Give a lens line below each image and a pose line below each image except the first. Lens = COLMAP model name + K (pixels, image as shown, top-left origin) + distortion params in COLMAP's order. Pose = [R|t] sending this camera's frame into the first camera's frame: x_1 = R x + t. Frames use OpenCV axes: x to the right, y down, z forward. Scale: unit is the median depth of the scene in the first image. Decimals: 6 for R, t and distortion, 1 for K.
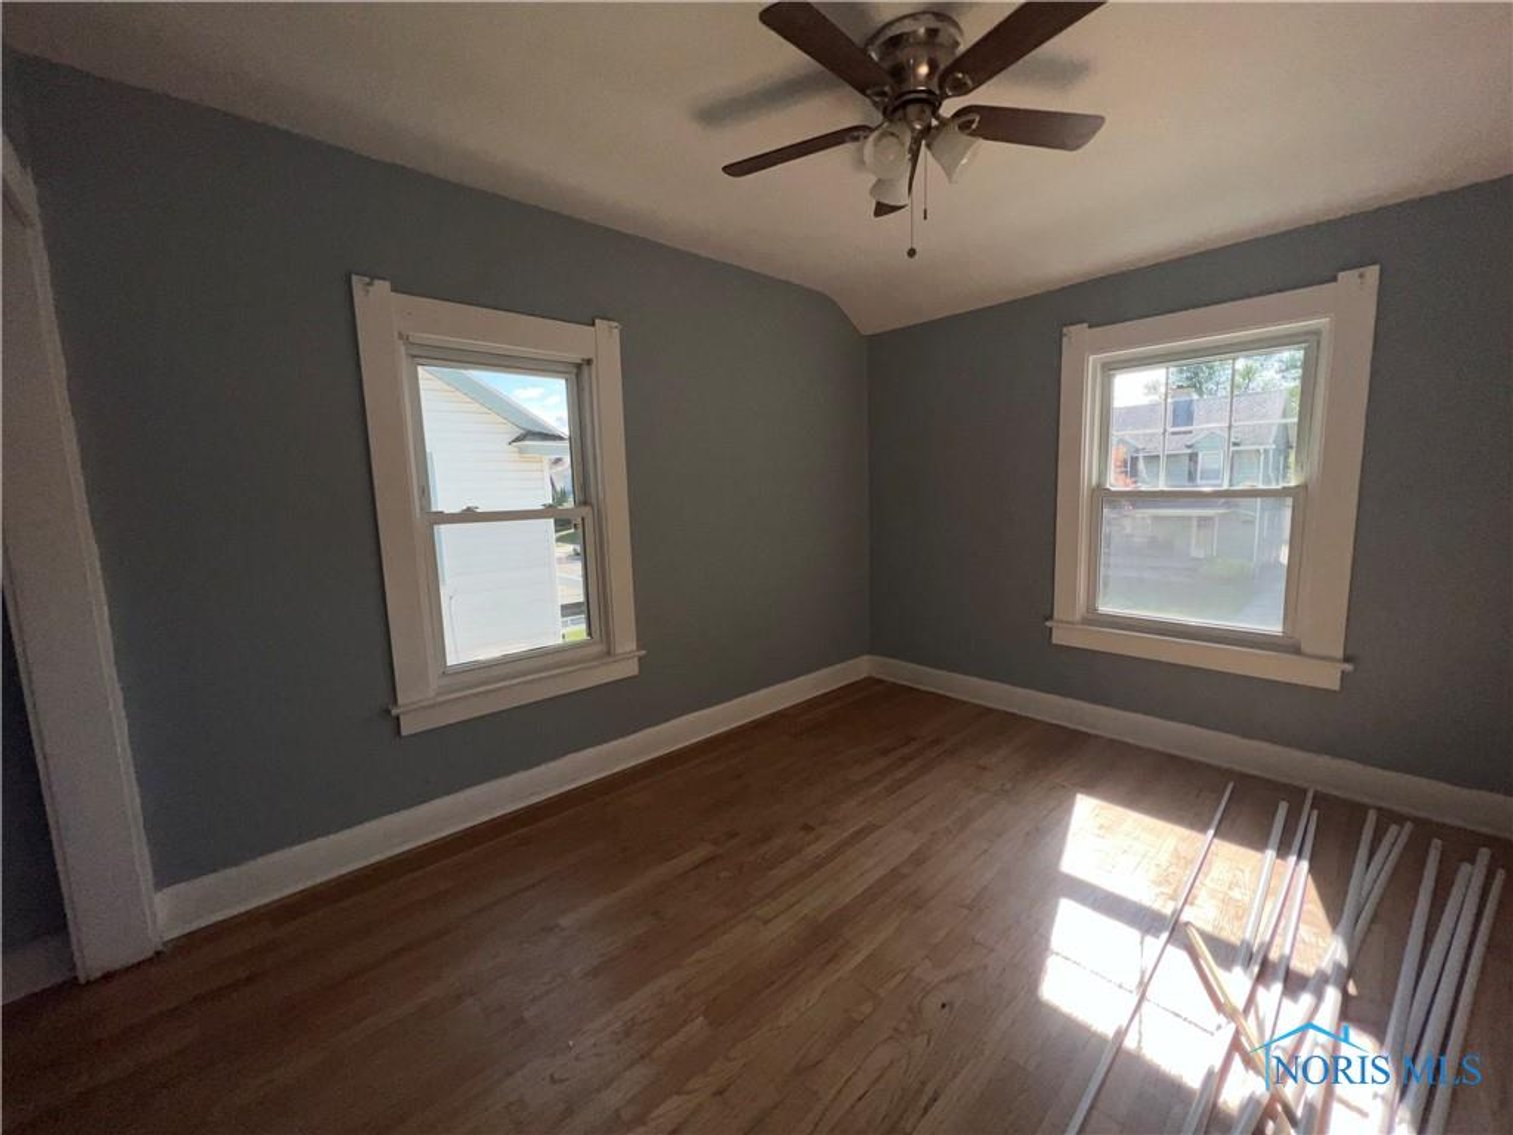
lens RADIAL K [[603.2, 0, 757.3], [0, 603.2, 568.5], [0, 0, 1]] dist [-0.002270, -0.000020]
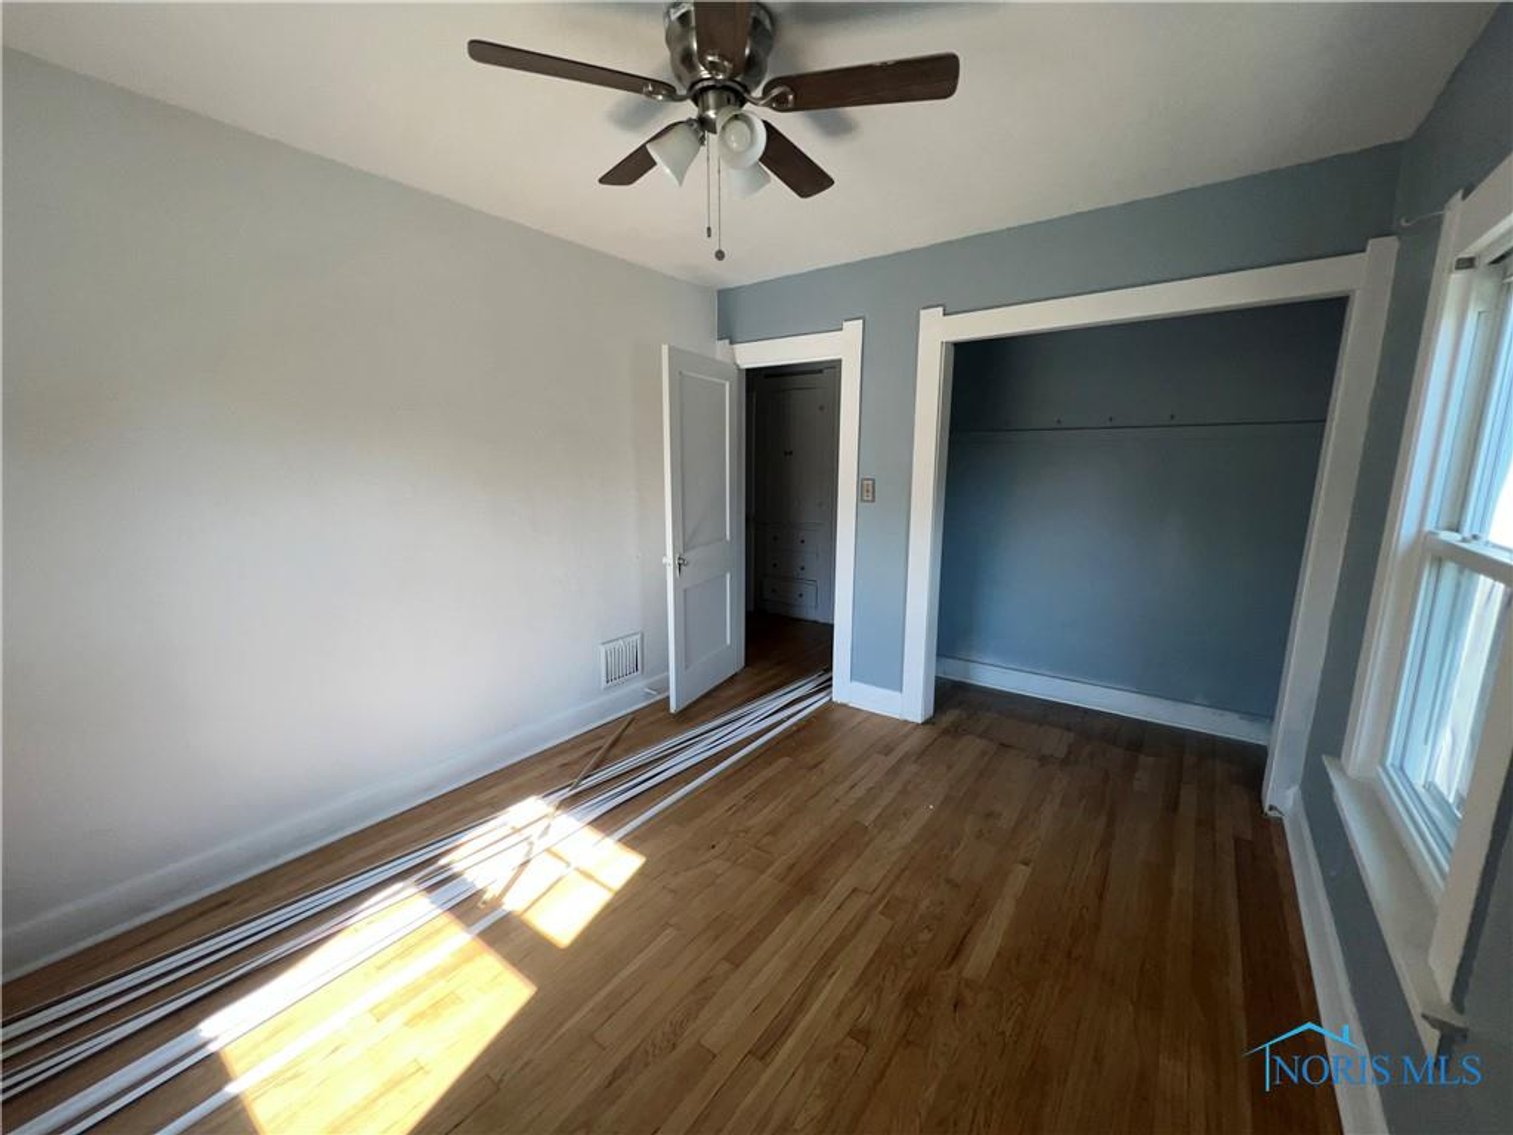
lens RADIAL K [[603.2, 0, 751.4], [0, 603.2, 570.1], [0, 0, 1]] dist [-0.002270, -0.000020]
pose [[-0.983396, 0.064609, -0.169581, 0.337917], [0.010046, 0.952424, 0.304610, -0.295090], [0.181193, 0.297849, -0.937259, 1.758511]]
